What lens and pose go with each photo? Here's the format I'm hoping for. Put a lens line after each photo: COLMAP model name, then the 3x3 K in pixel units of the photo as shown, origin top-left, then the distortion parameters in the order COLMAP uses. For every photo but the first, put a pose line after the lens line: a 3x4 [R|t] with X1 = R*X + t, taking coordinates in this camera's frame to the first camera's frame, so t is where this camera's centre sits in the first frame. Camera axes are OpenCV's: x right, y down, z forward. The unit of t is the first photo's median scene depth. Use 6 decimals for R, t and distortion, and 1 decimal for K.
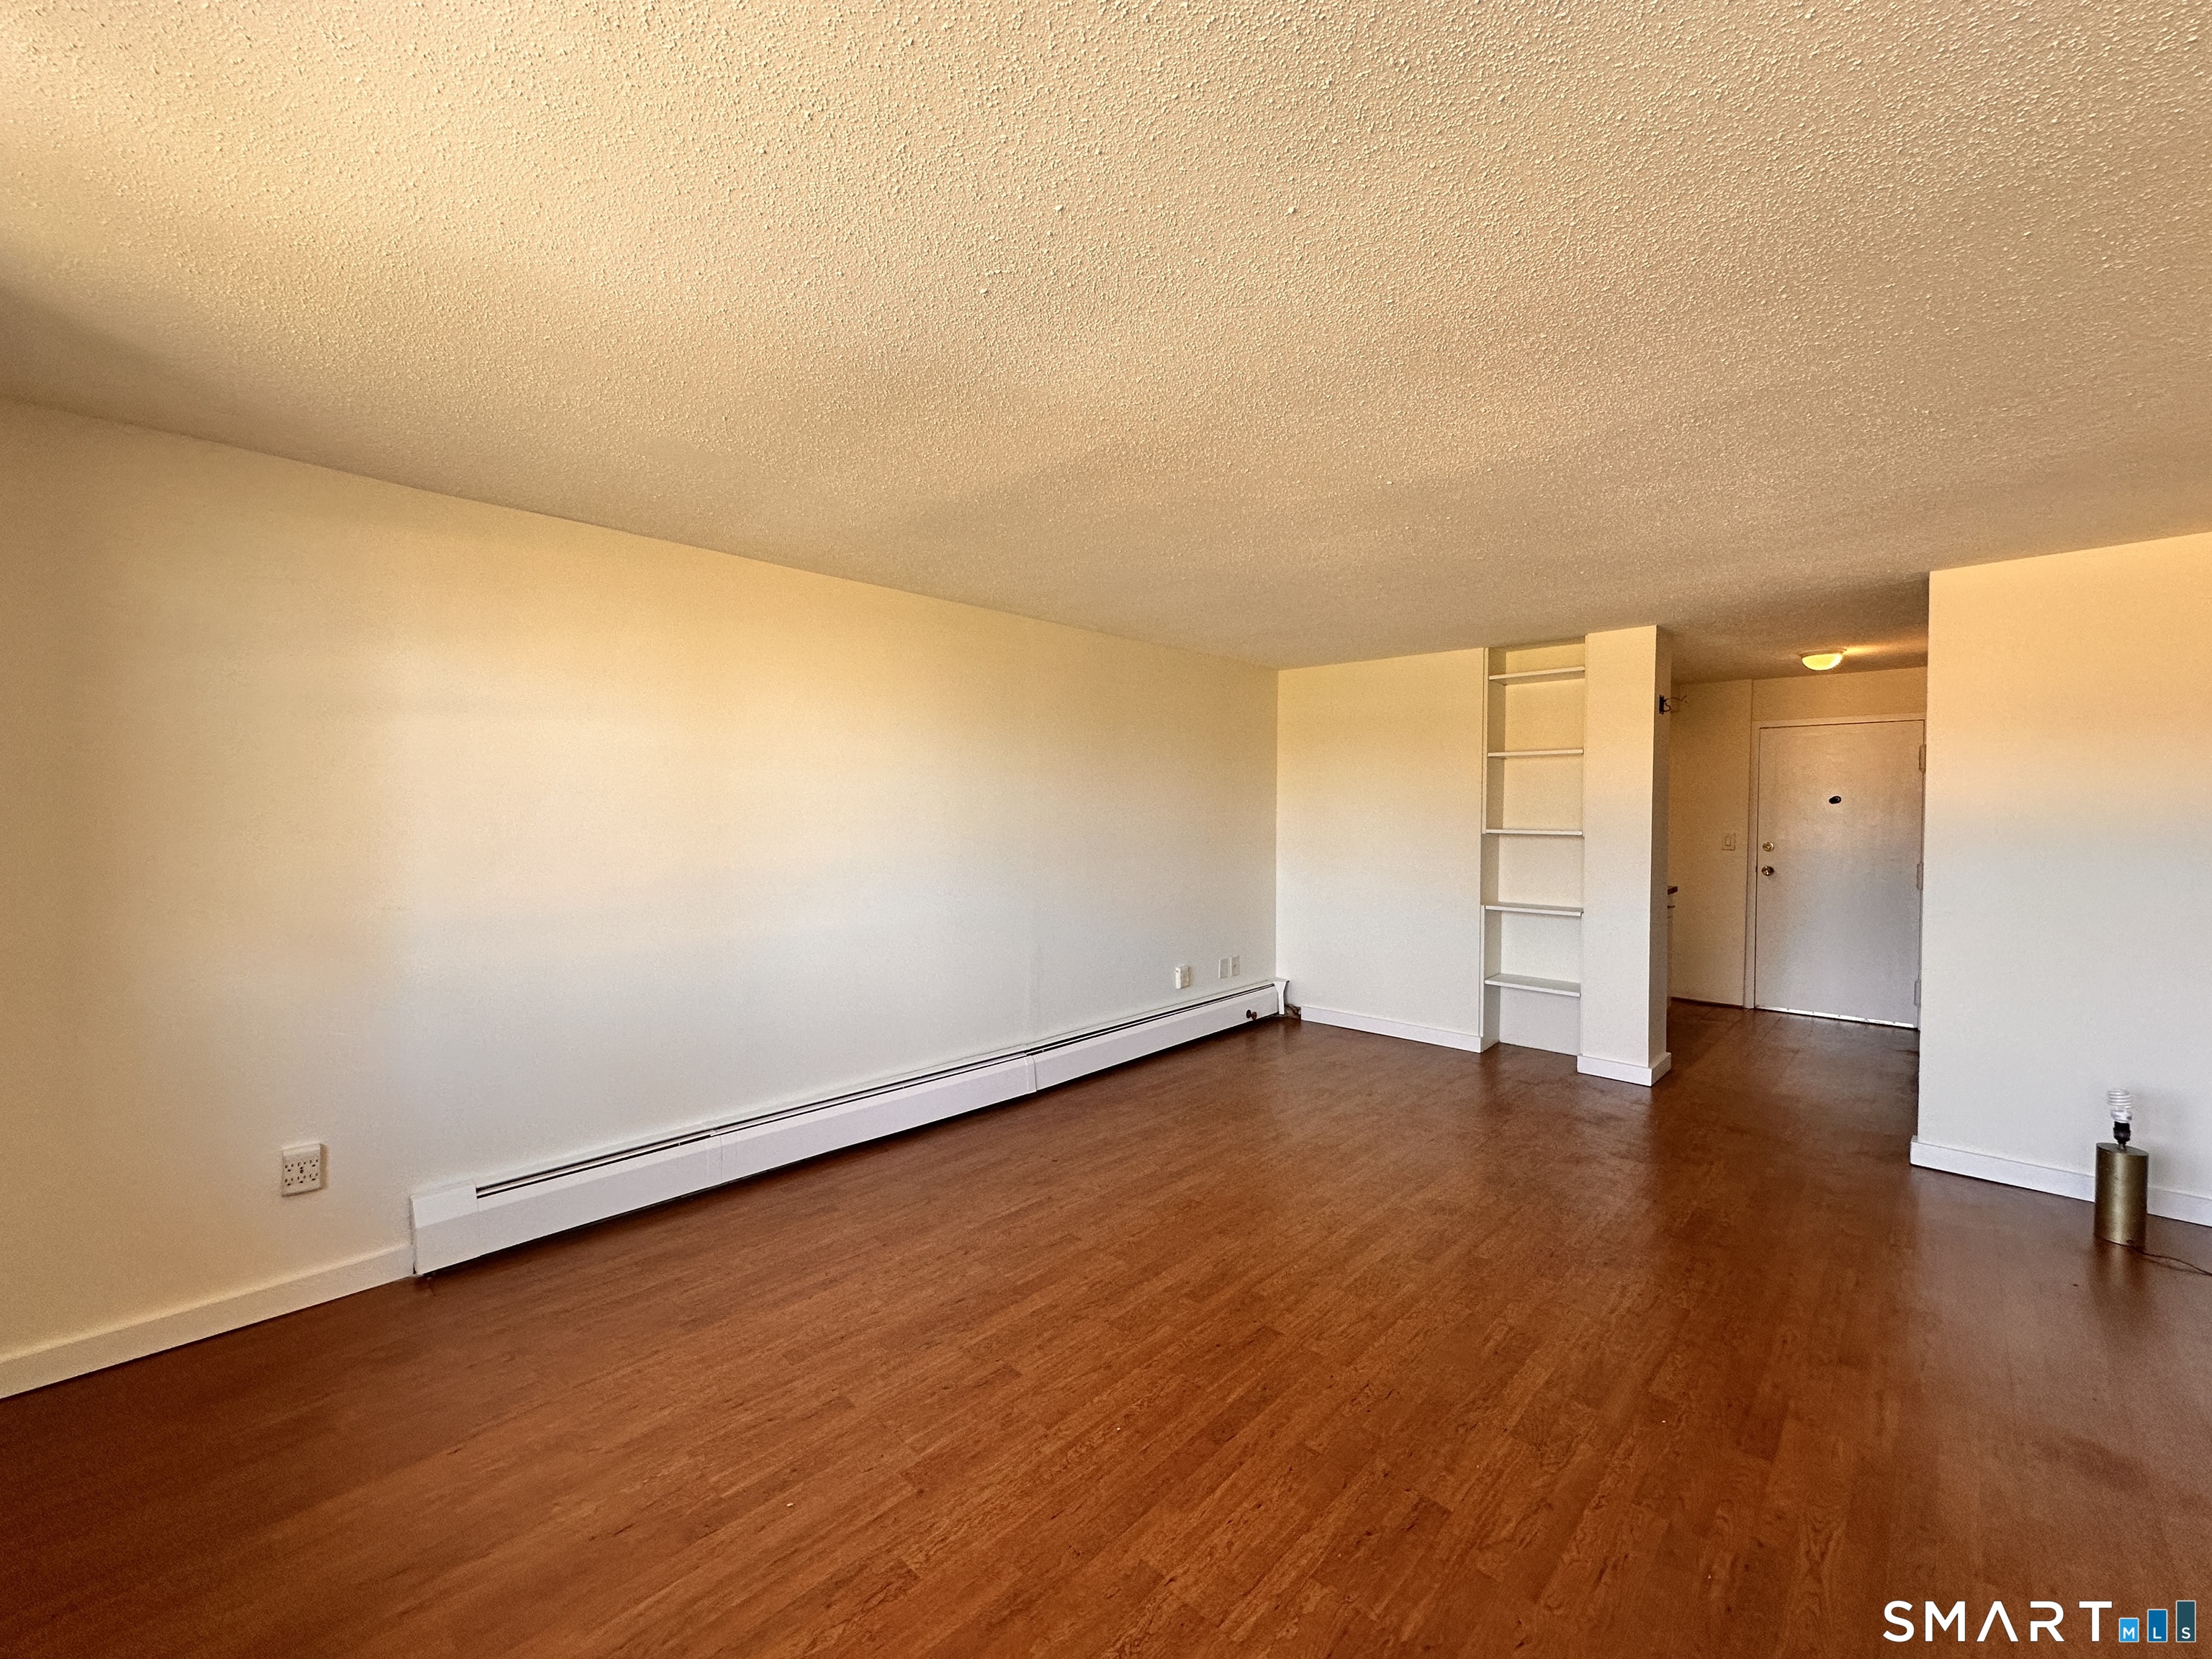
lens RADIAL K [[883.7, 0, 1104.6], [0, 883.7, 824.5], [0, 0, 1]] dist [-0.004363, 0.001672]
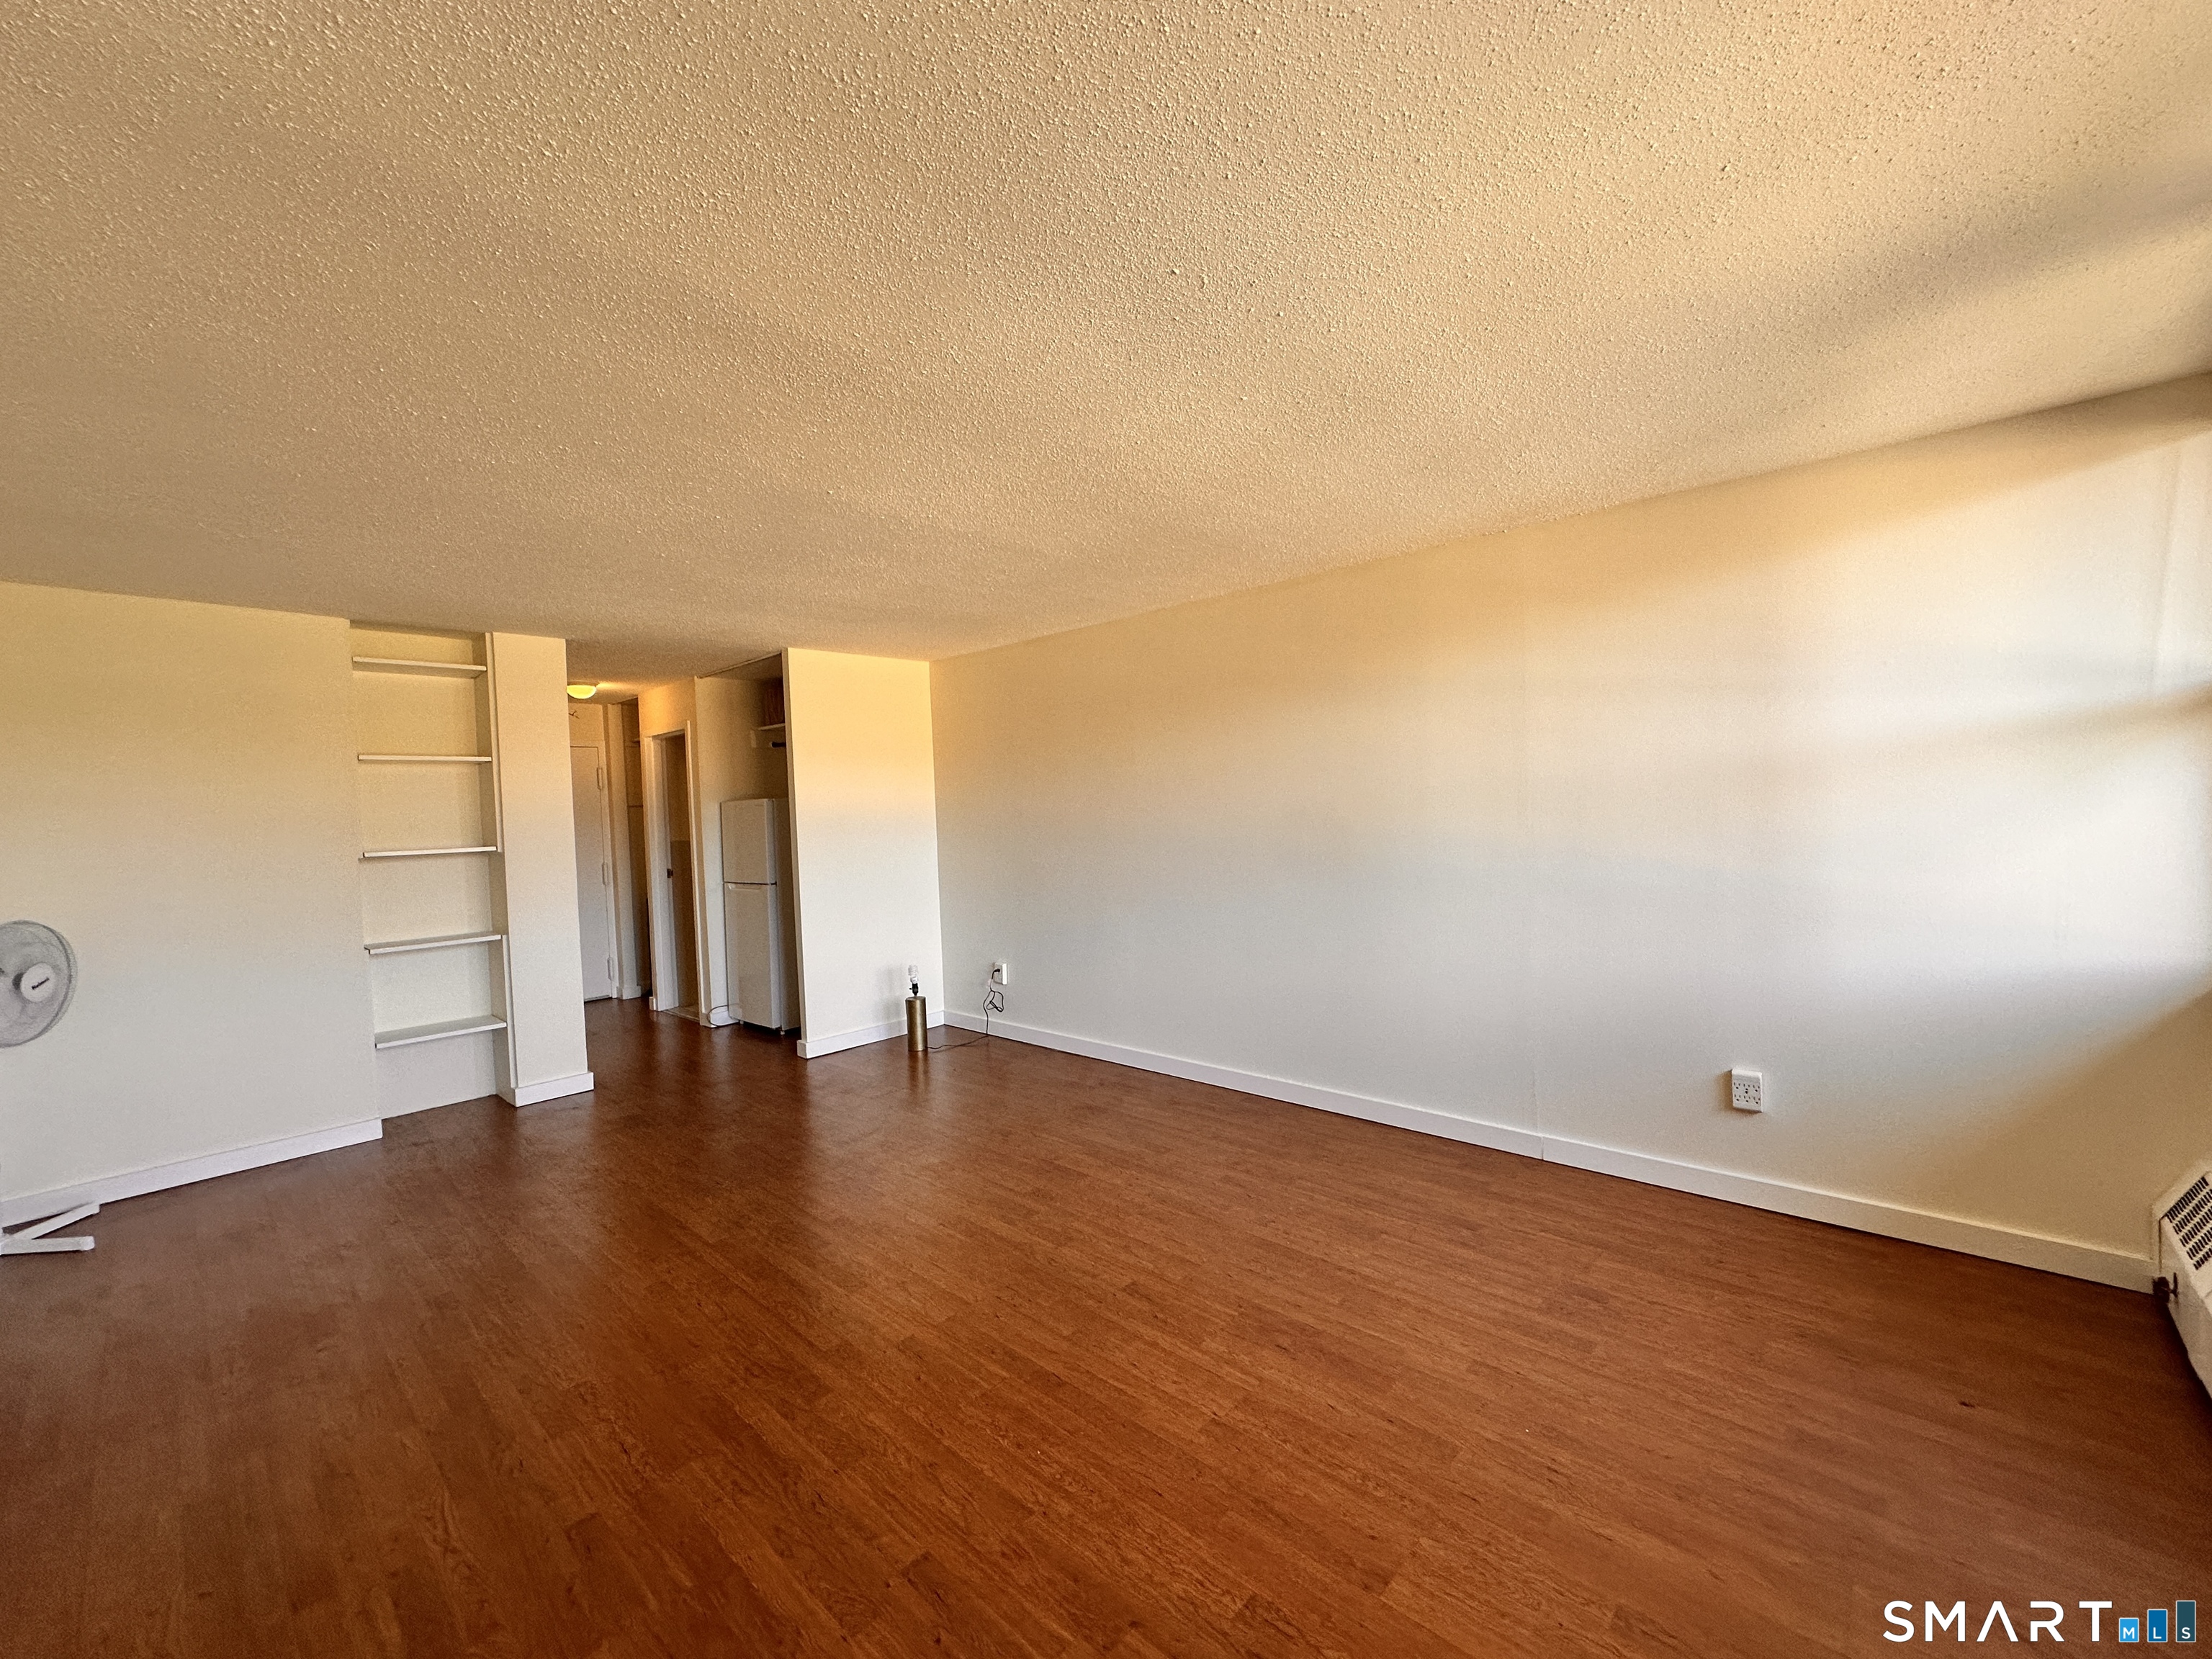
lens RADIAL K [[883.7, 0, 1105.5], [0, 883.7, 825.6], [0, 0, 1]] dist [-0.004363, 0.001672]
pose [[-0.018052, -0.026119, 0.999496, -0.860869], [0.054723, 0.998135, 0.027072, -0.010194], [-0.998338, 0.055184, -0.016589, 0.850144]]
